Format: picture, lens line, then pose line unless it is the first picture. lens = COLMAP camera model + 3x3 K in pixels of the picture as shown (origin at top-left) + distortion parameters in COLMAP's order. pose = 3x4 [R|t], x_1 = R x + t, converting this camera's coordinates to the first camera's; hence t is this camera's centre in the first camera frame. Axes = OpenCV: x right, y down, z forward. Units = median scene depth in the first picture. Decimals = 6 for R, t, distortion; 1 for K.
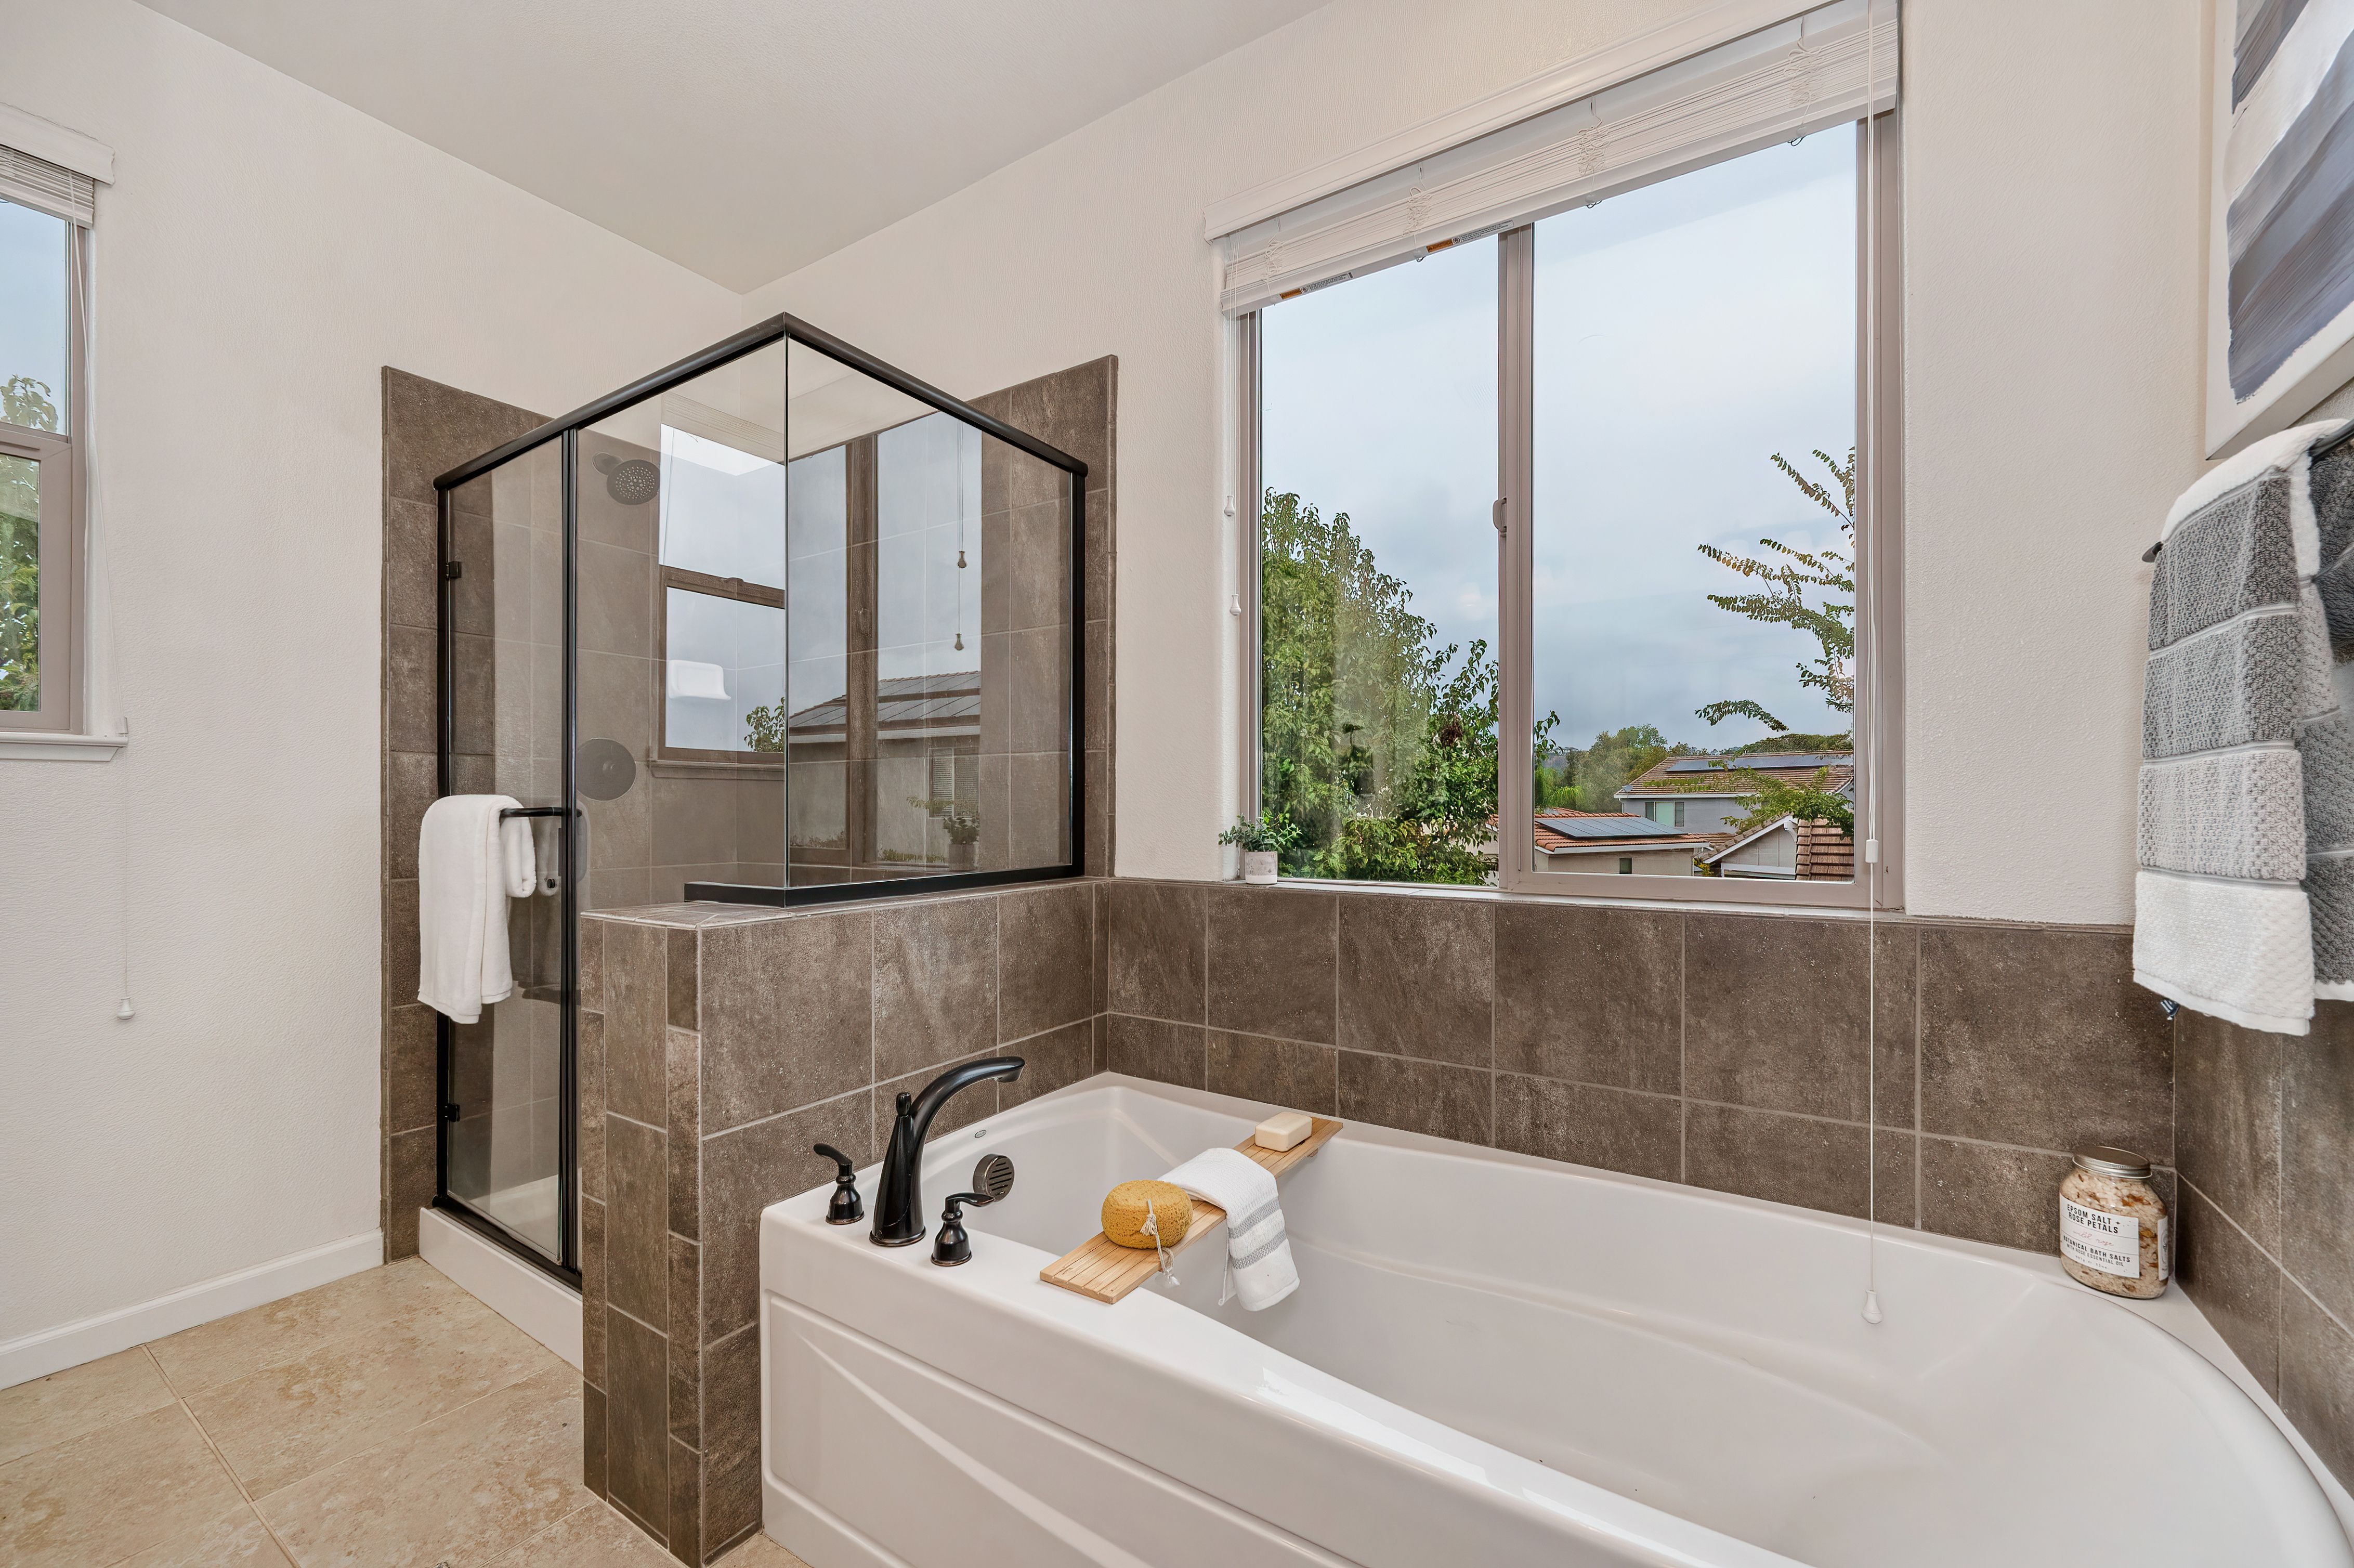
lens RADIAL K [[935.3, 0, 1193.5], [0, 935.3, 807.6], [0, 0, 1]] dist [0.000492, -0.001579]
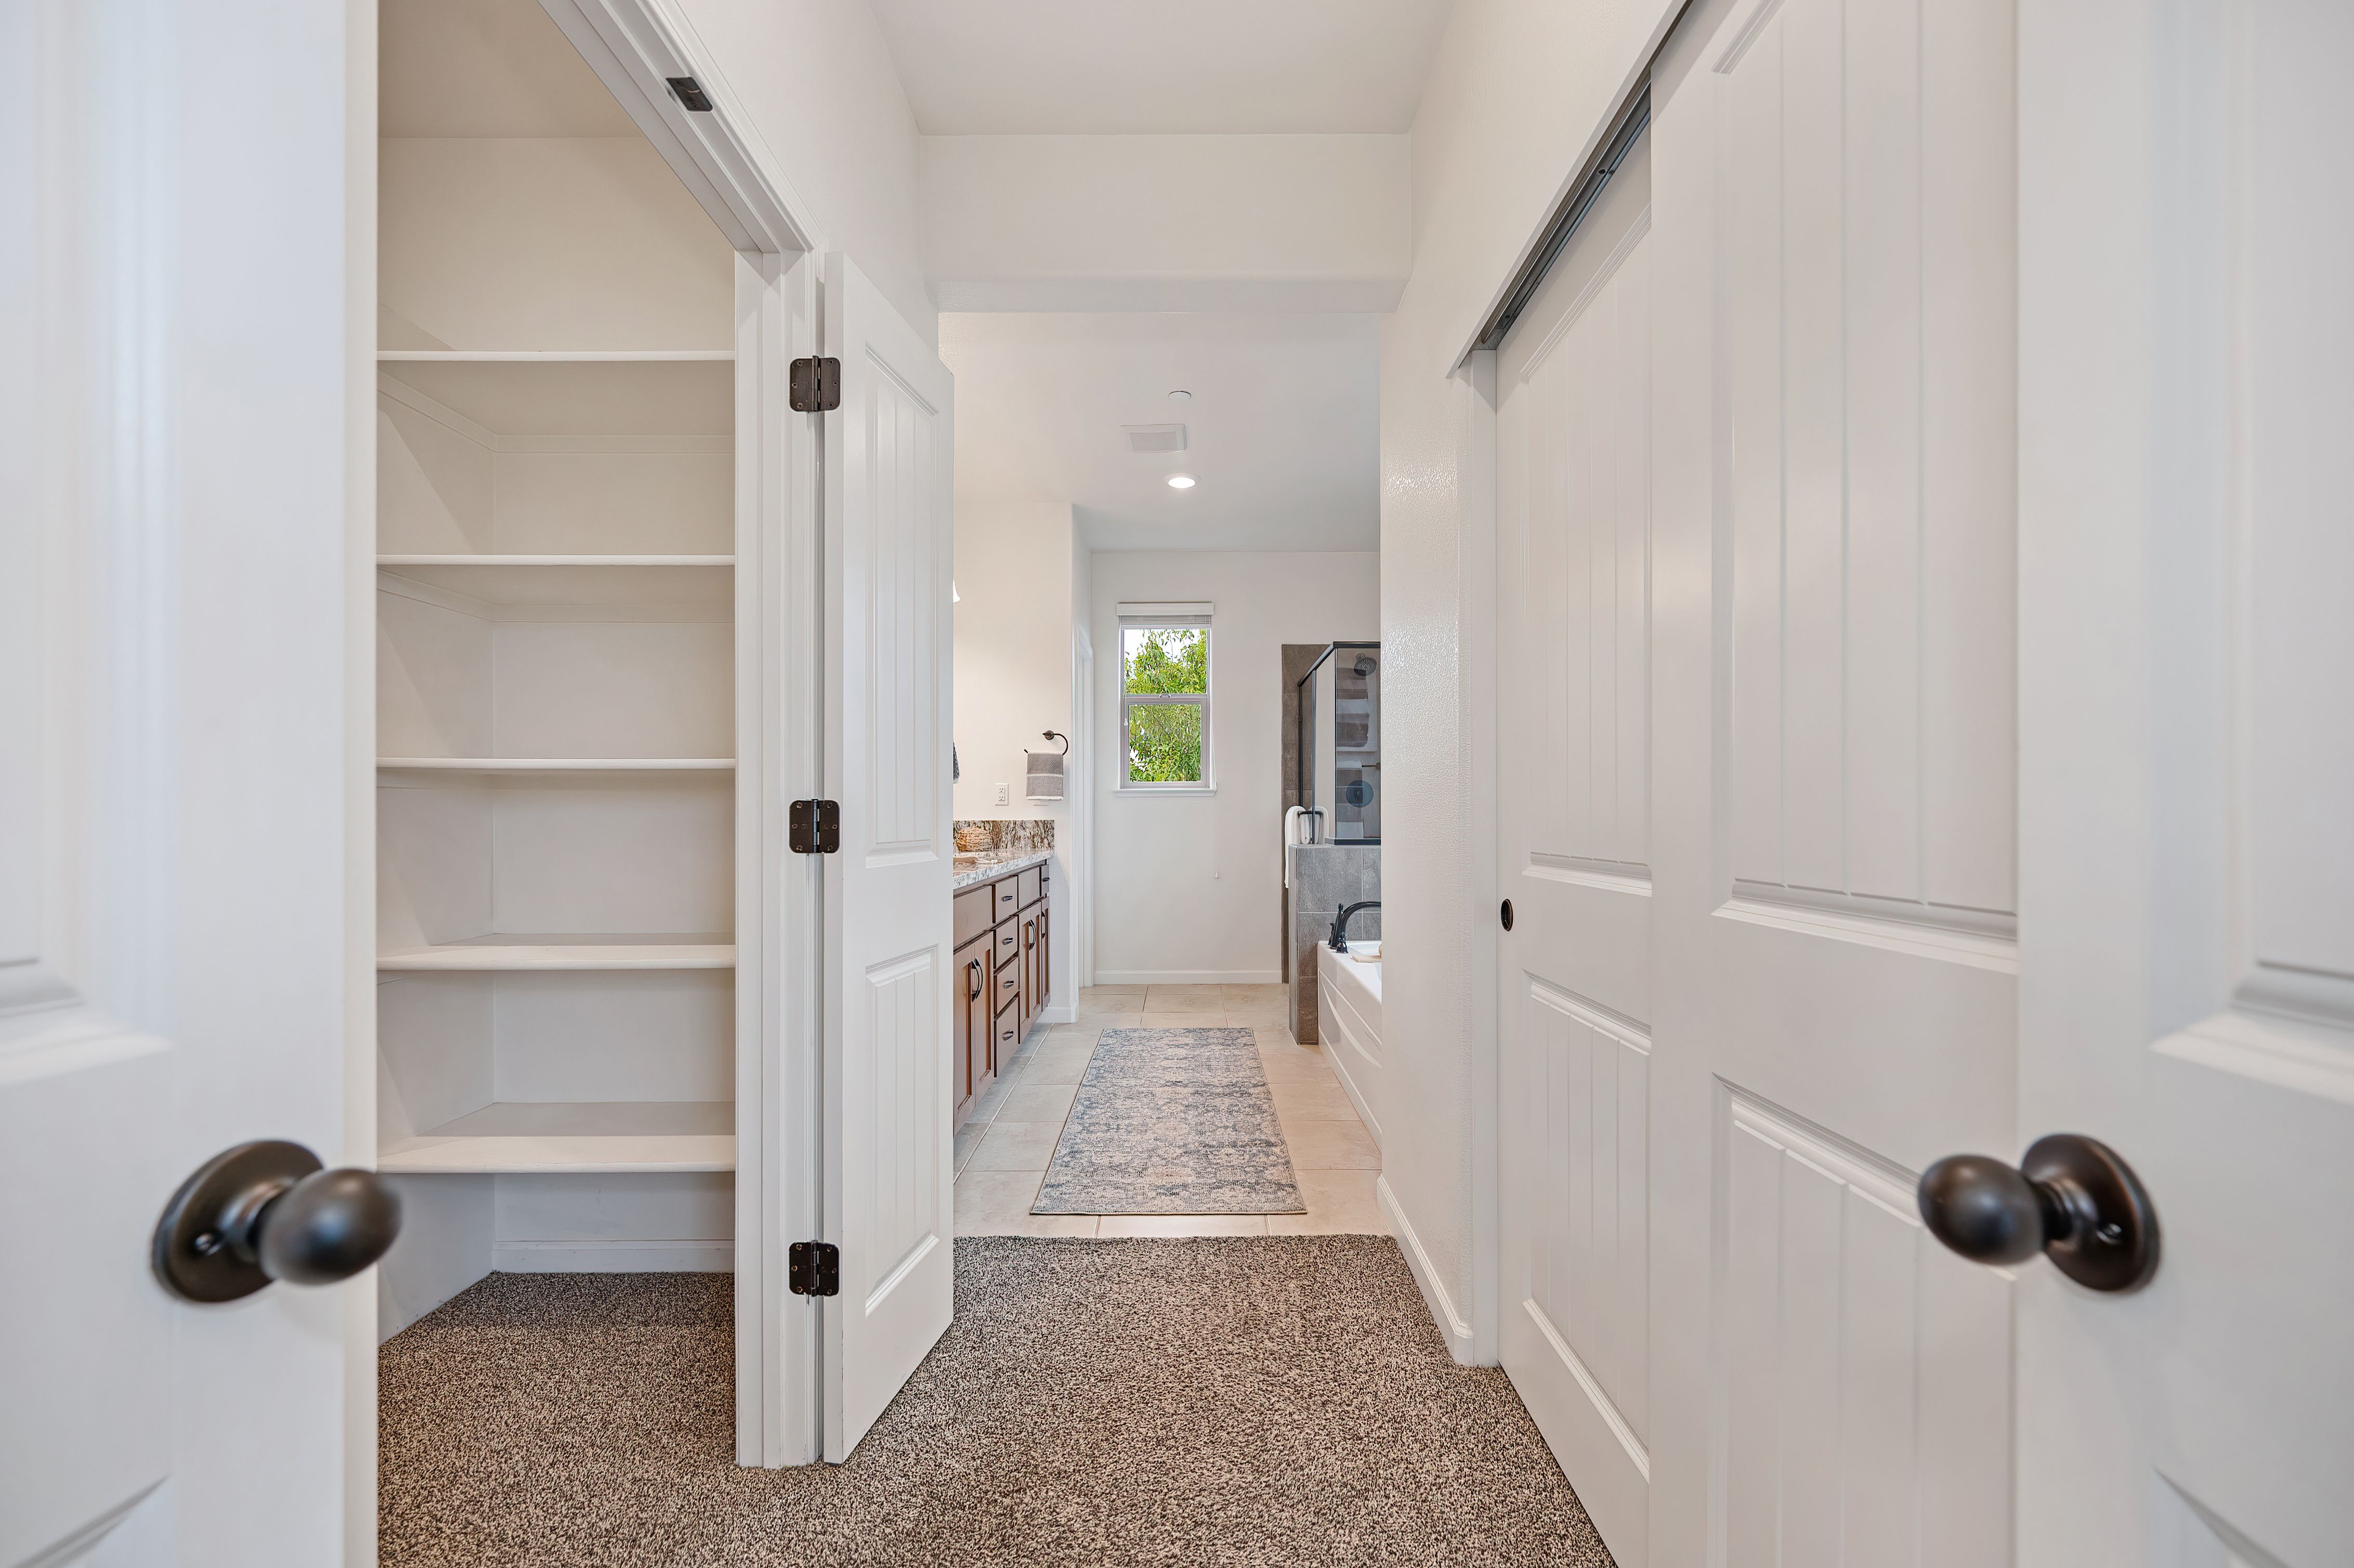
lens RADIAL K [[935.3, 0, 1179.3], [0, 935.3, 805.8], [0, 0, 1]] dist [0.000492, -0.001579]
pose [[0.530742, -0.007936, -0.847496, 1.369182], [0.003159, 0.999968, -0.007385, 0.004280], [0.847528, 0.001242, 0.530750, -0.732111]]
